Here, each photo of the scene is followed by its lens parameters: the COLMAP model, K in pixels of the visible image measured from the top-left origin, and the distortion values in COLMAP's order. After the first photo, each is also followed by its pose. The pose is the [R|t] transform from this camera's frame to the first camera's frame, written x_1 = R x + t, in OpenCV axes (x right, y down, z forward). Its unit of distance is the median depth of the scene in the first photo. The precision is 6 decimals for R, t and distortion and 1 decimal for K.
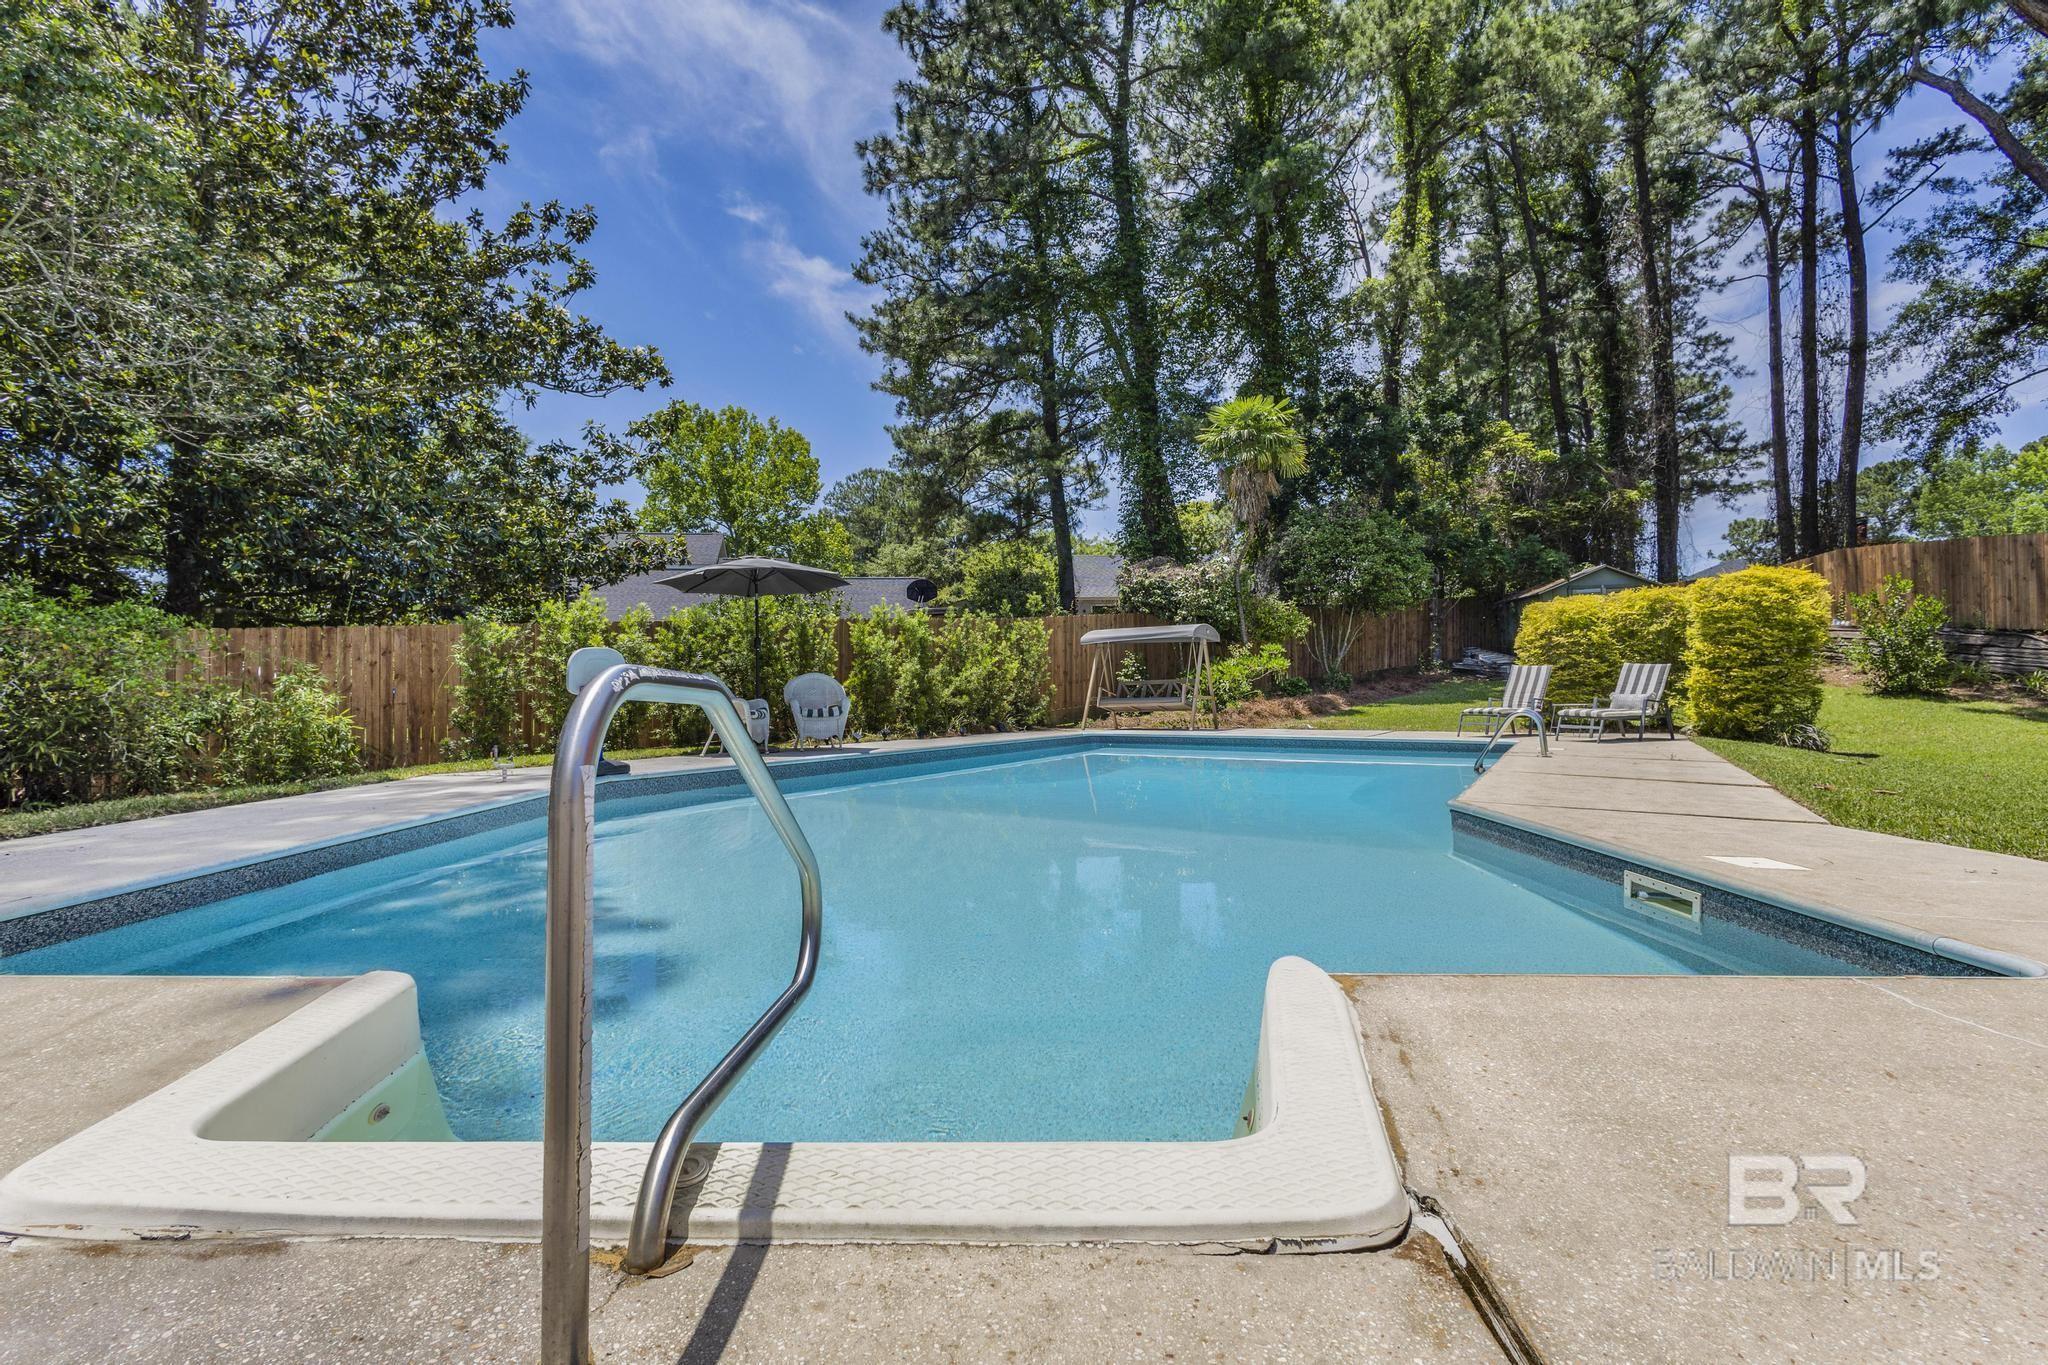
lens RADIAL K [[936.0, 0, 1017.2], [0, 936.0, 675.4], [0, 0, 1]] dist [0.000377, -0.000560]
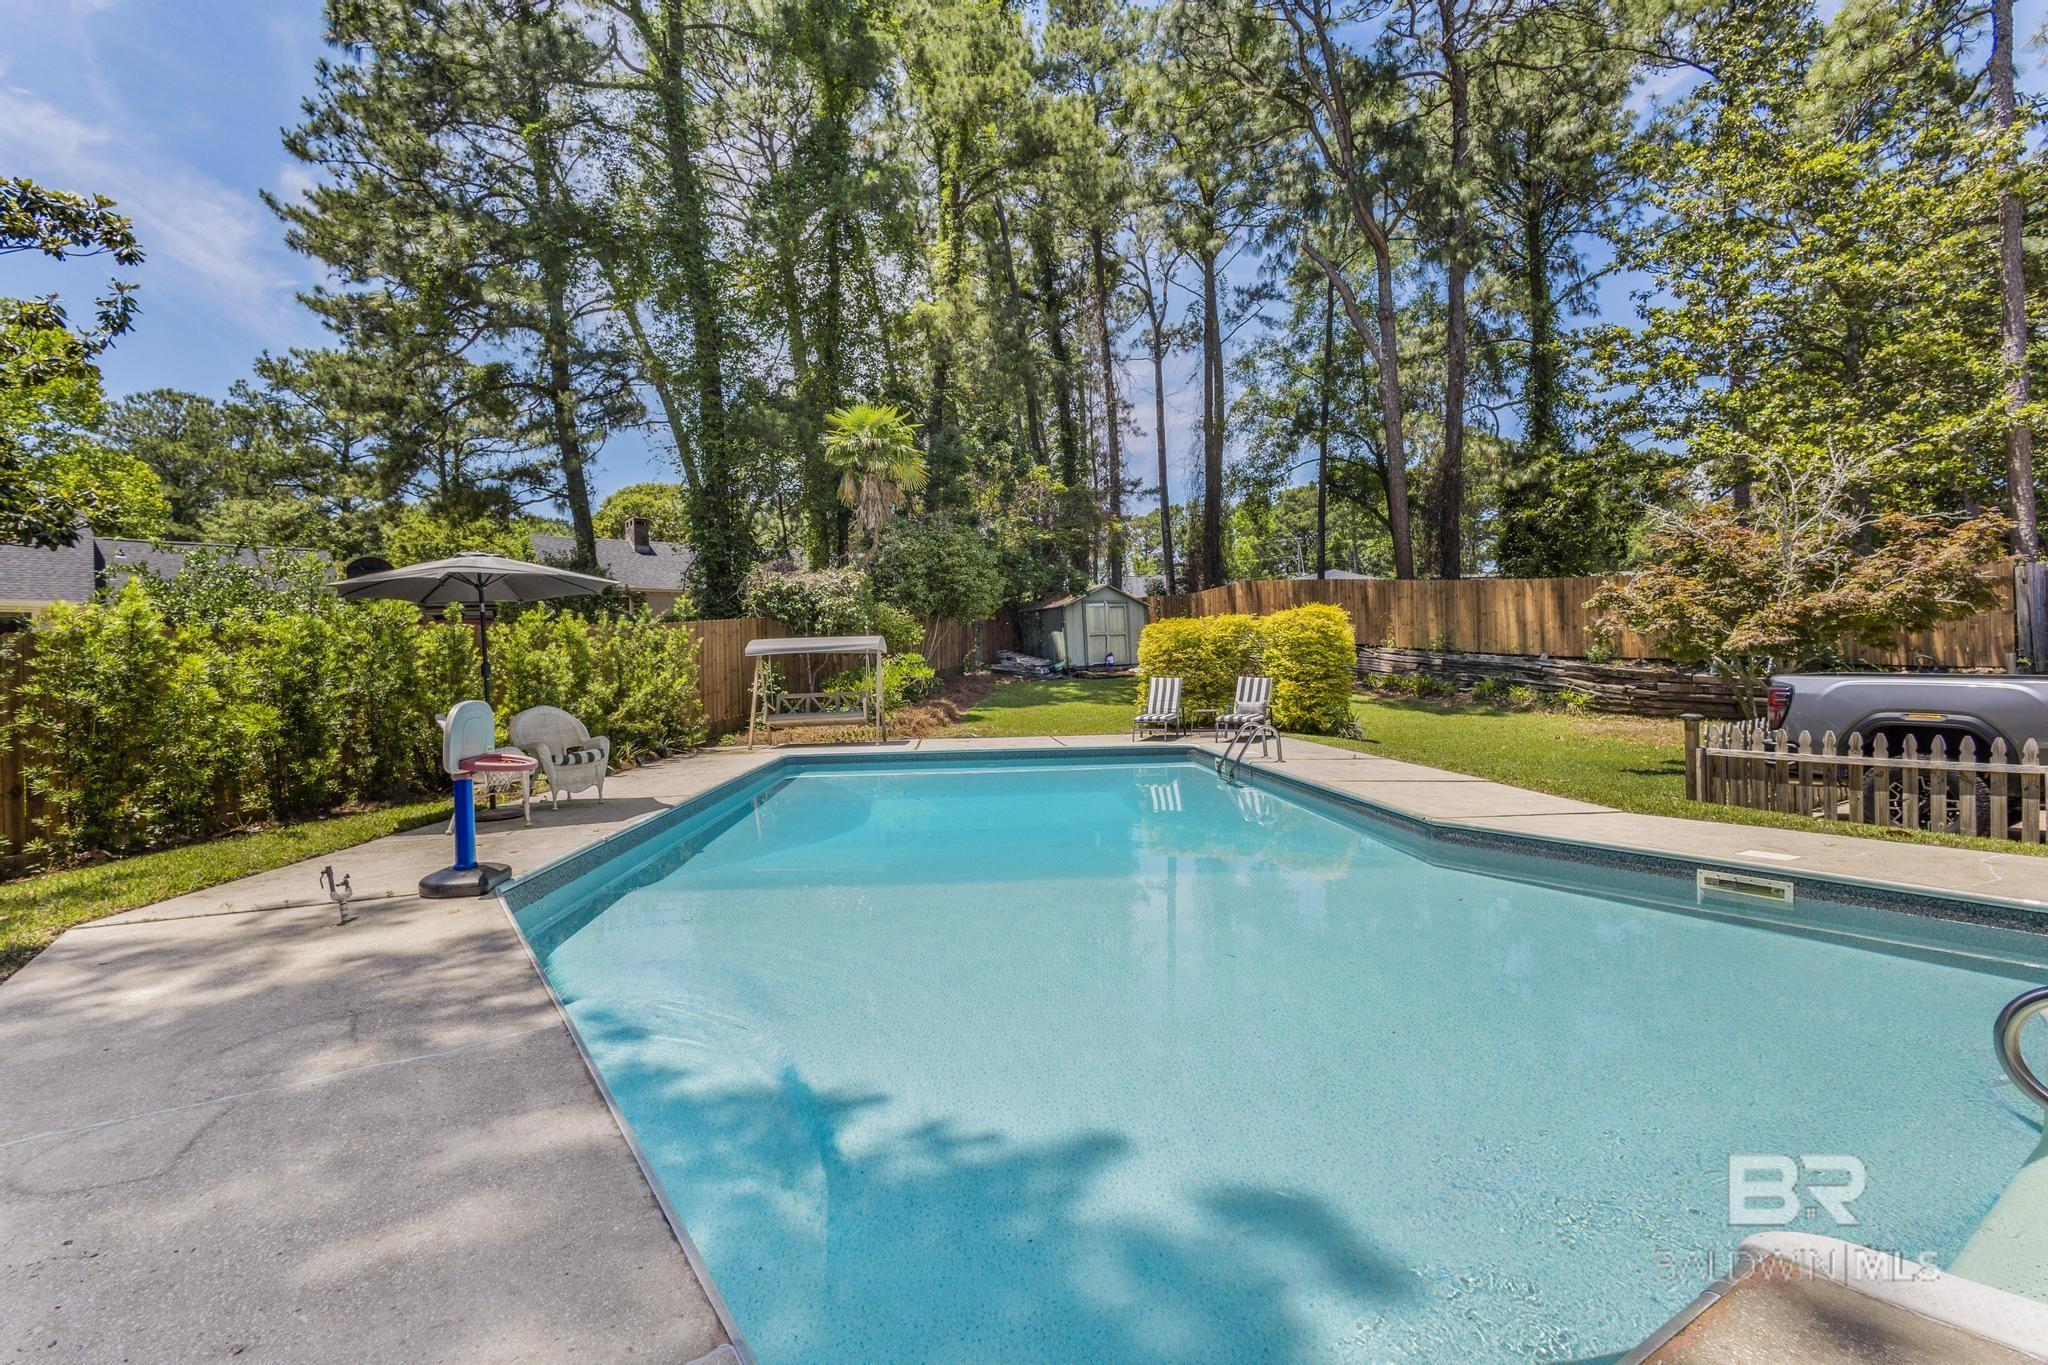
lens RADIAL K [[936.0, 0, 1017.2], [0, 936.0, 675.4], [0, 0, 1]] dist [0.000377, -0.000560]
pose [[0.820989, -0.012581, 0.570805, -0.159015], [0.005303, 0.999882, 0.014411, -0.017556], [-0.570919, -0.008804, 0.820959, 0.069201]]
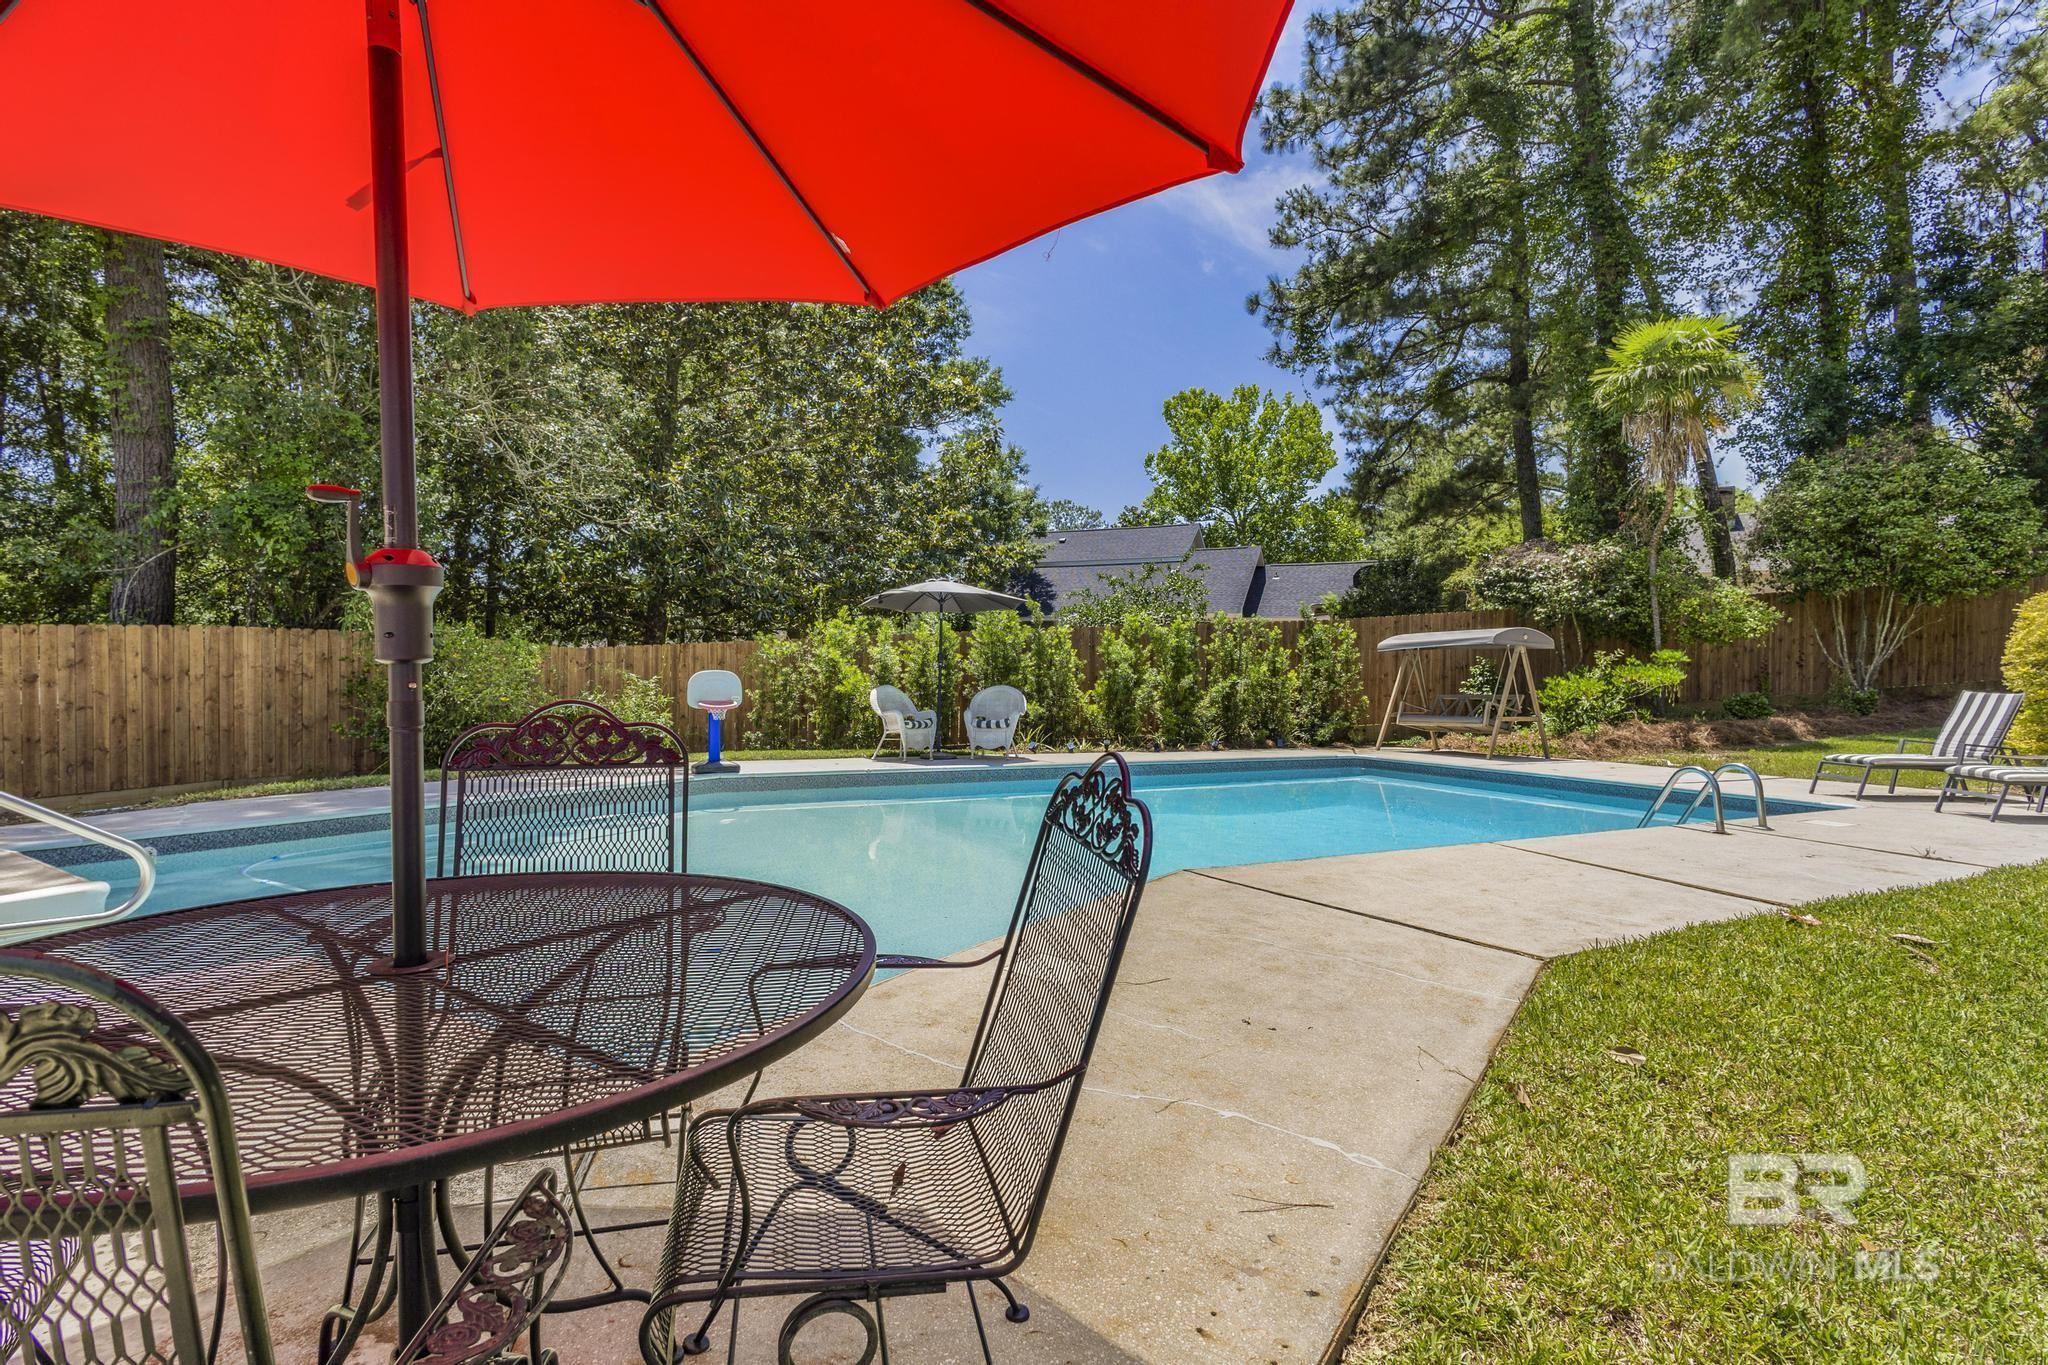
lens RADIAL K [[1001.9, 0, 1024.0], [0, 1001.9, 682.5], [0, 0, 1]] dist [0.002169, 0.000419]
pose [[0.849357, 0.019381, -0.527462, 0.186955], [-0.009581, 0.999727, 0.021307, -0.013908], [0.527731, -0.013043, 0.849311, 0.029844]]
